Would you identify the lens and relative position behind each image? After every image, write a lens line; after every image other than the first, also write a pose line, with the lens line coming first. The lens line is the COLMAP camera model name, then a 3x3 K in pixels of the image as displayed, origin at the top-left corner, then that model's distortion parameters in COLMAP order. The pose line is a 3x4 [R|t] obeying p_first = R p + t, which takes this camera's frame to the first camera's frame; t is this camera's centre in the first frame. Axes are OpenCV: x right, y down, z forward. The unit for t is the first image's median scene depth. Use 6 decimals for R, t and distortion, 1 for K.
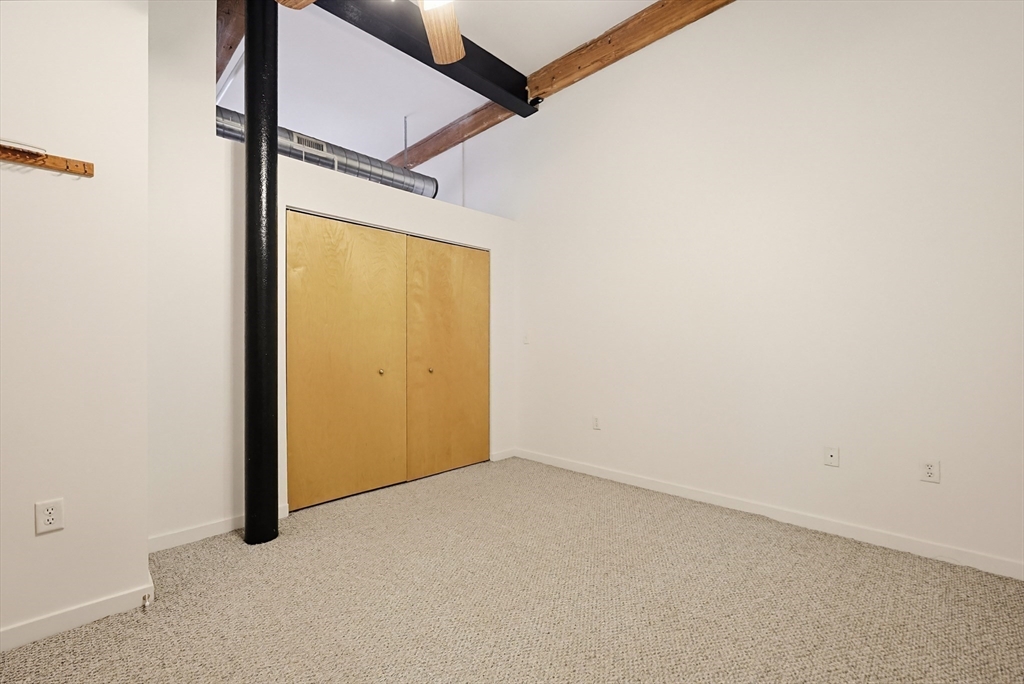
lens RADIAL K [[438.1, 0, 514.0], [0, 438.1, 347.1], [0, 0, 1]] dist [-0.005176, 0.001291]
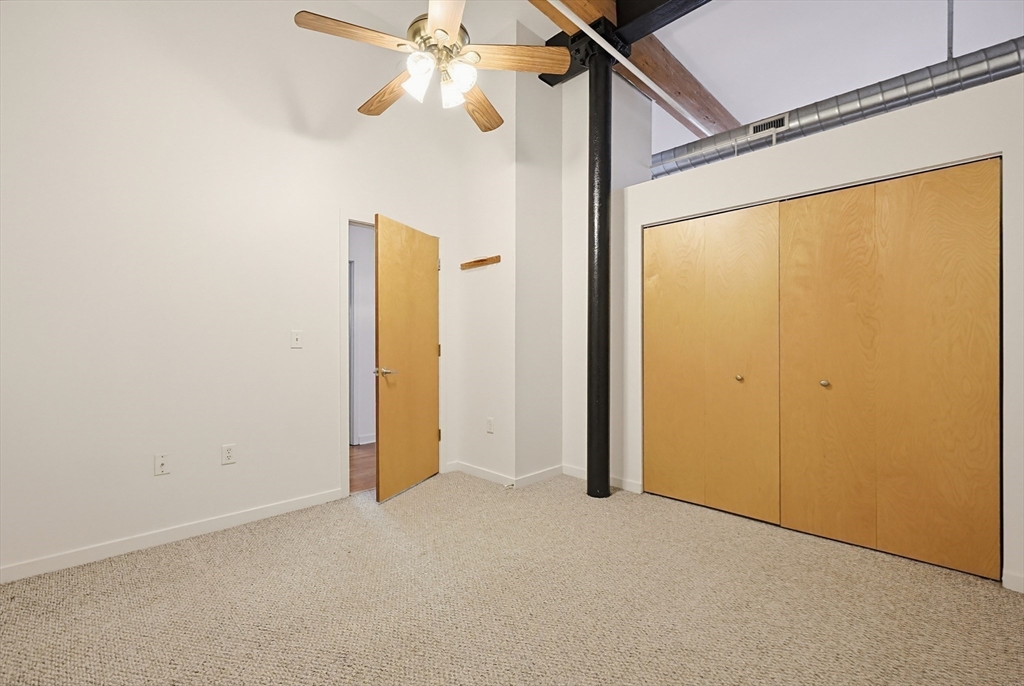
lens RADIAL K [[438.1, 0, 515.8], [0, 438.1, 342.9], [0, 0, 1]] dist [-0.005176, 0.001291]
pose [[-0.013569, 0.002321, -0.999905, 0.567808], [-0.002466, 0.999994, 0.002354, -0.012417], [0.999905, 0.002497, -0.013563, 0.601633]]
